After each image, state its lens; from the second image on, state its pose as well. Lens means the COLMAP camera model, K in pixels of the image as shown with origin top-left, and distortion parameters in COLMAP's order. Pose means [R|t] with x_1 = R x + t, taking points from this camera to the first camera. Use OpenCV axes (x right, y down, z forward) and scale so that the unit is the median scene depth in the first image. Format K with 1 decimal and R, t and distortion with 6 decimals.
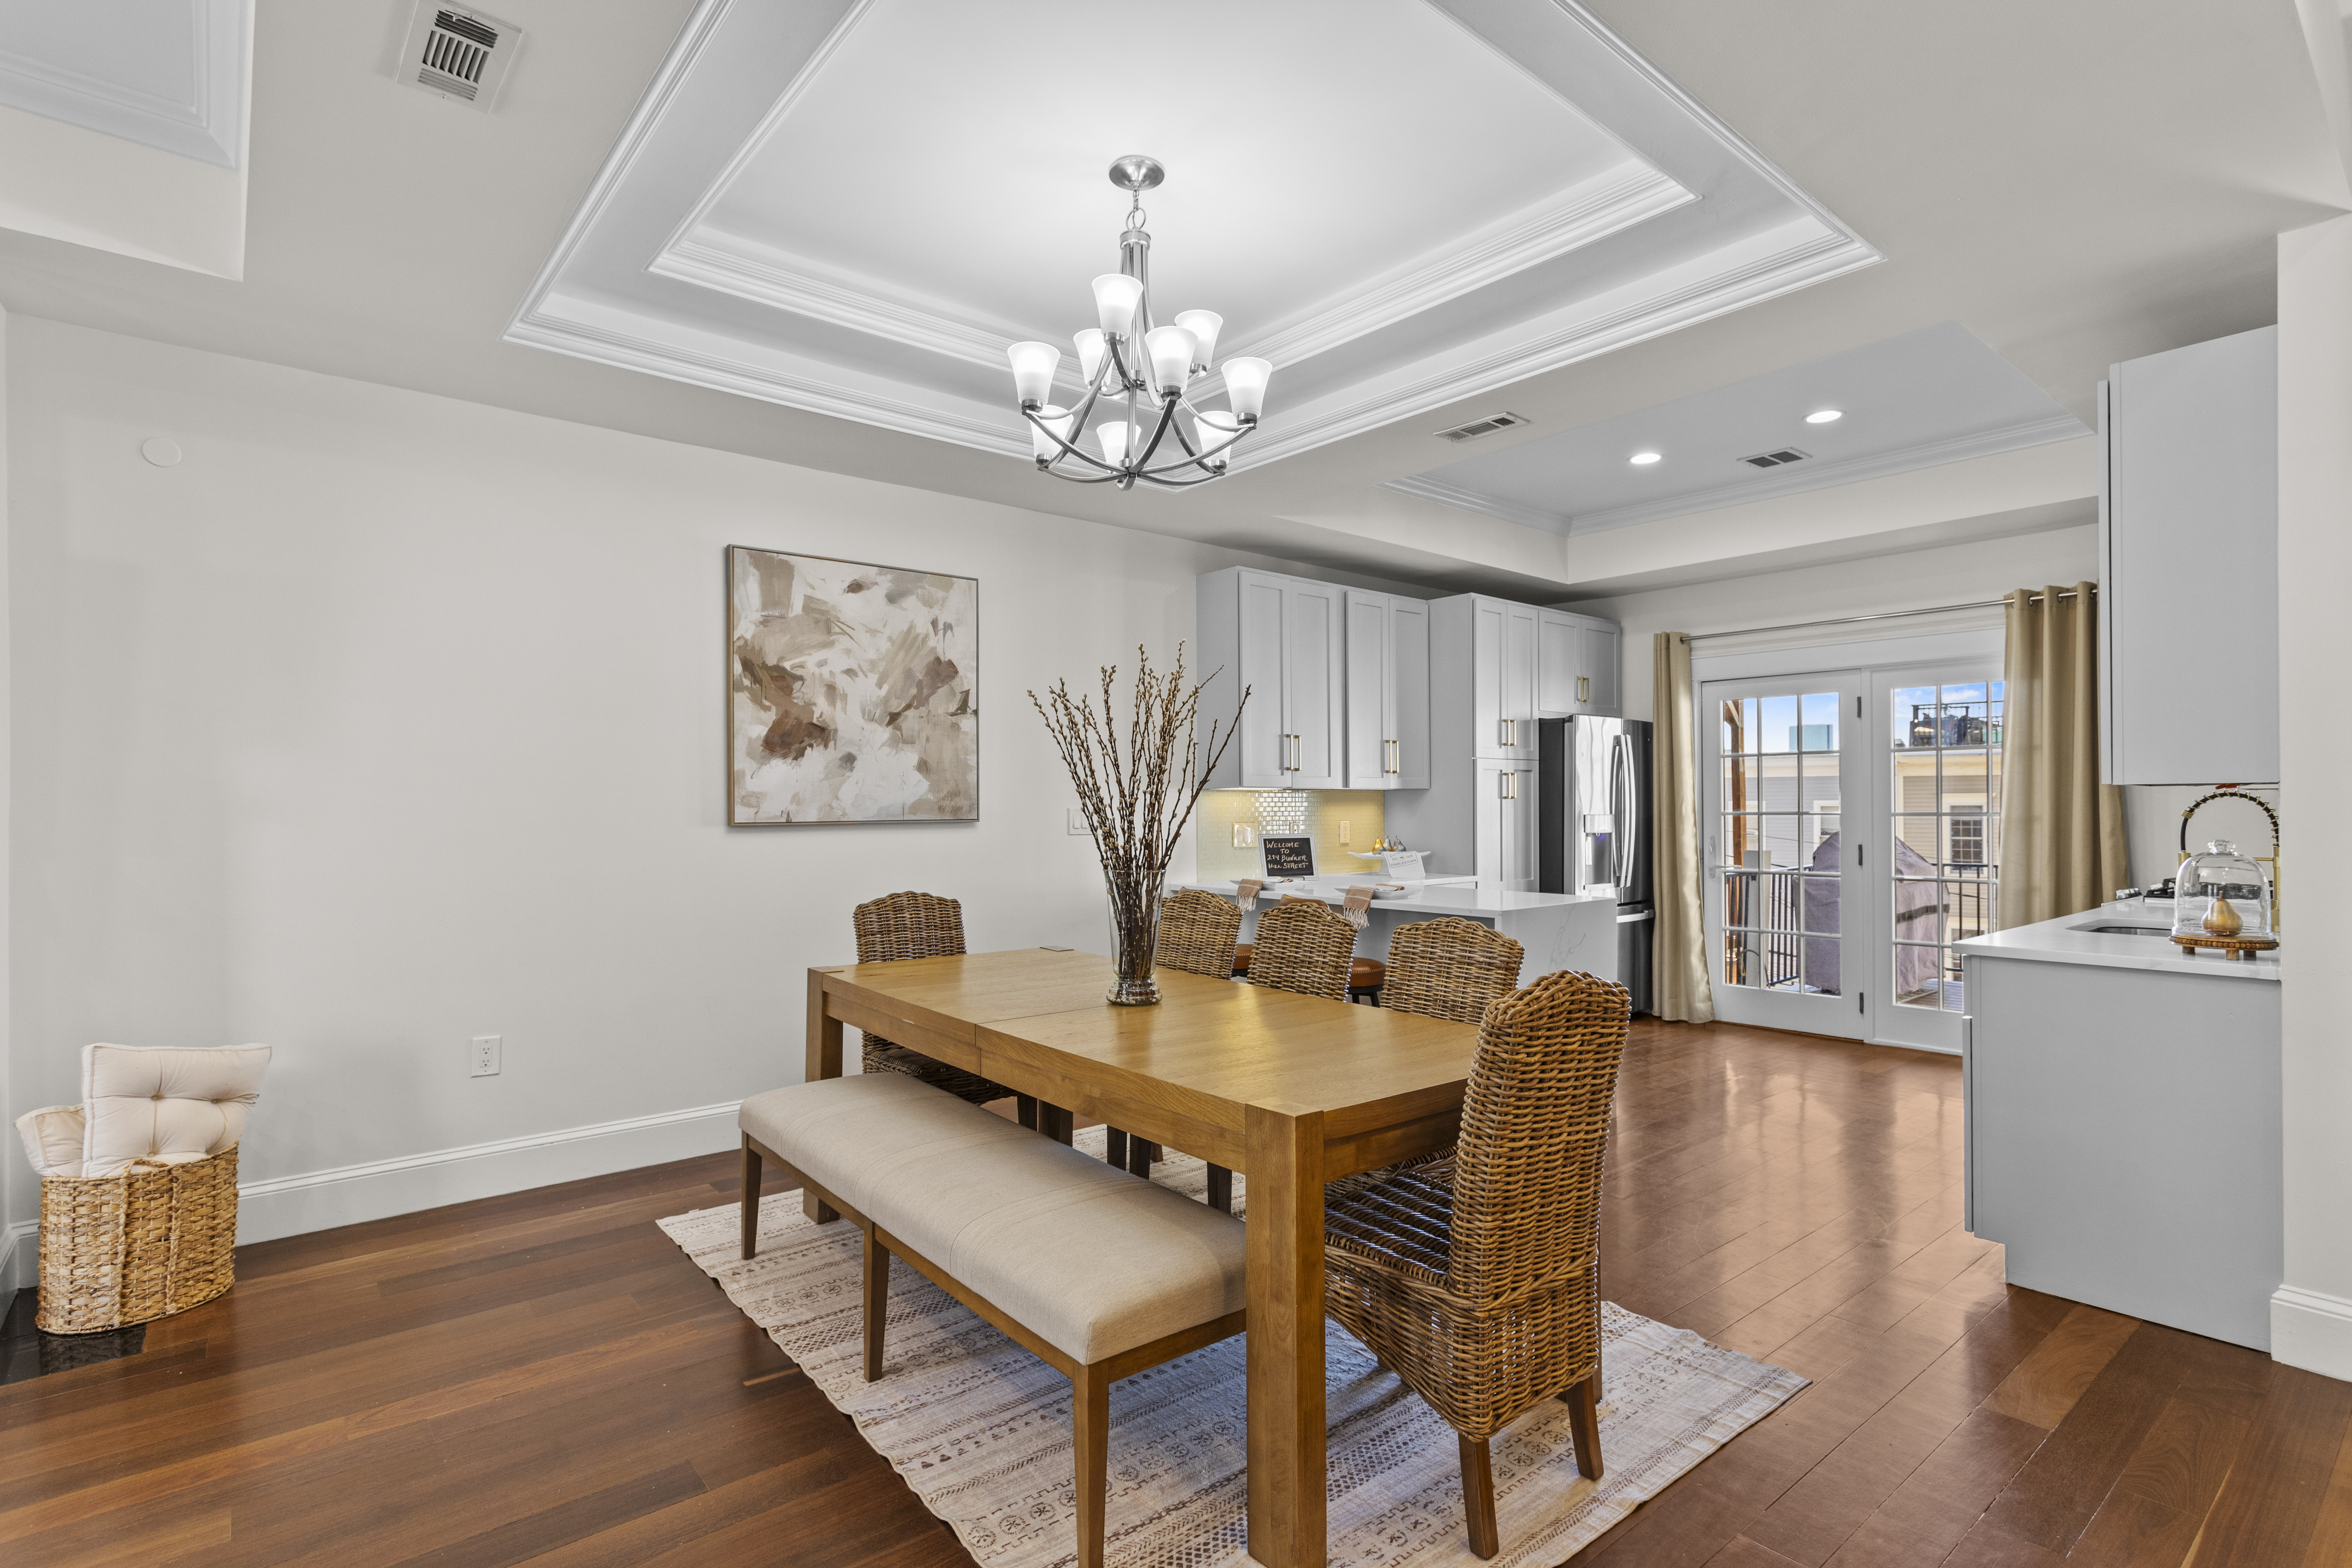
lens RADIAL K [[1130.7, 0, 1177.3], [0, 1130.7, 800.2], [0, 0, 1]] dist [0.001936, 0.001374]
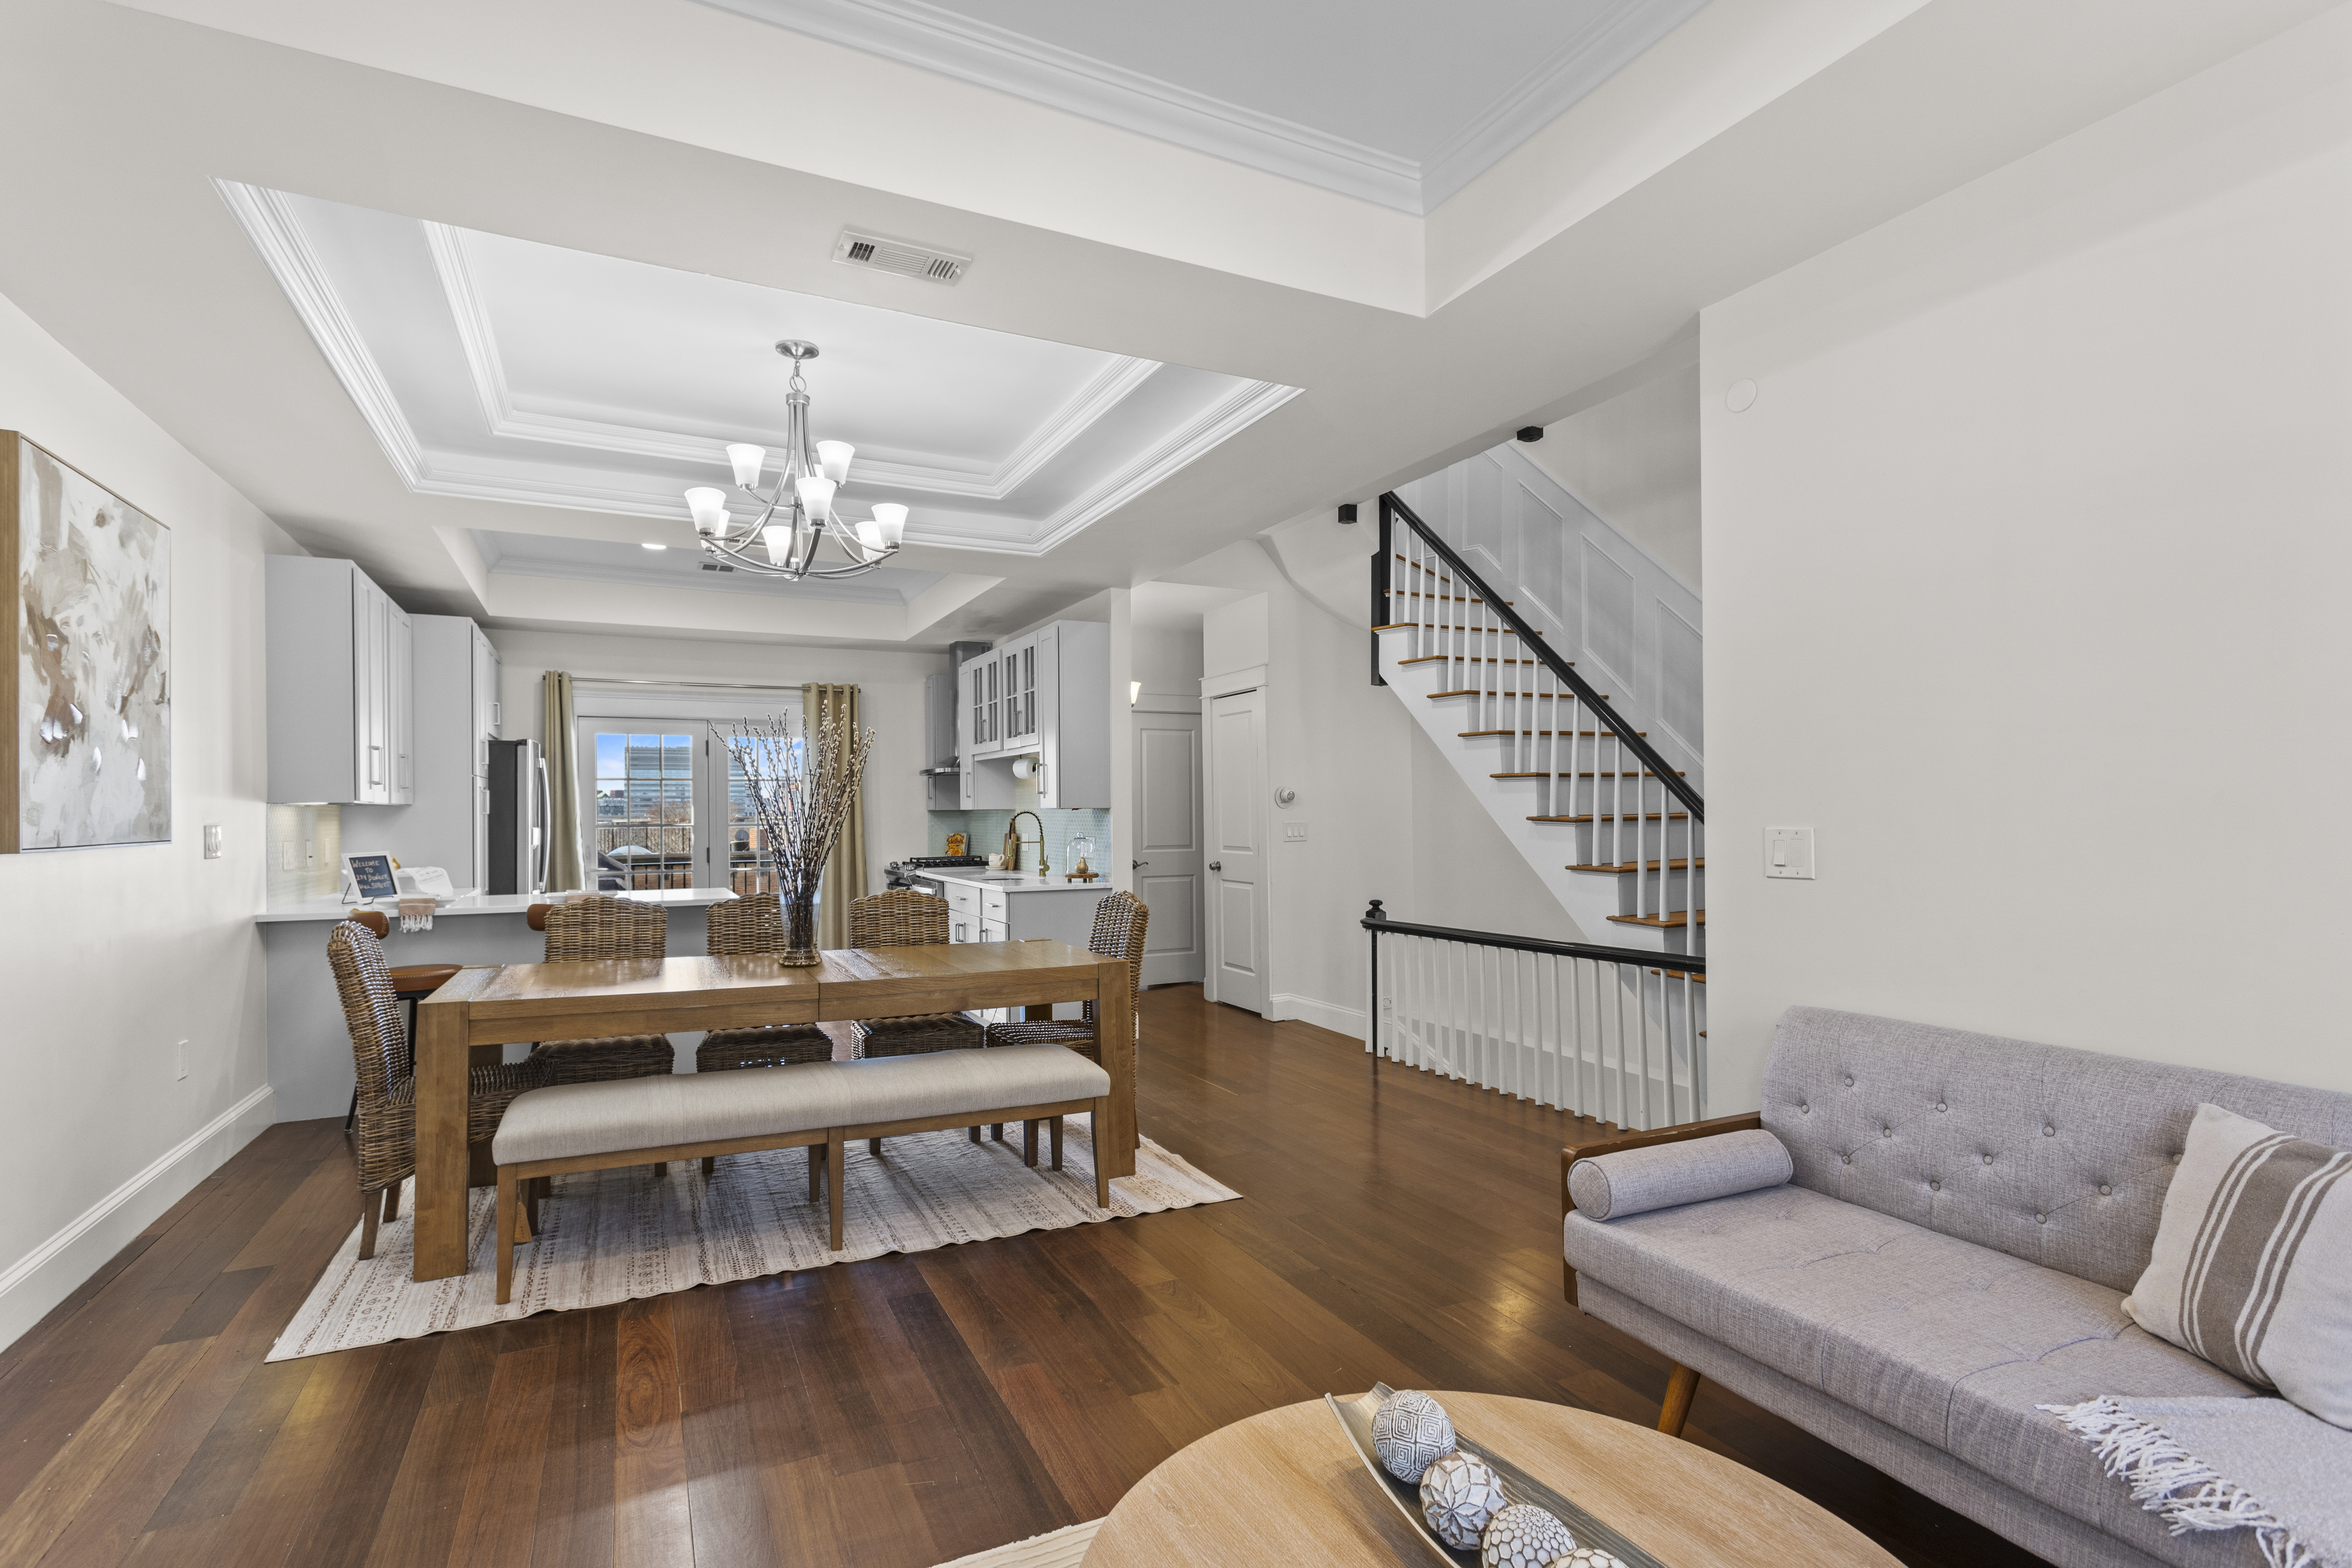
lens RADIAL K [[1131.1, 0, 1165.4], [0, 1131.1, 810.6], [0, 0, 1]] dist [0.006923, 0.000805]
pose [[0.242845, 0.003816, 0.970058, -0.800366], [0.001528, 0.999990, -0.004316, 0.001172], [-0.970064, 0.002530, 0.242837, 0.162596]]
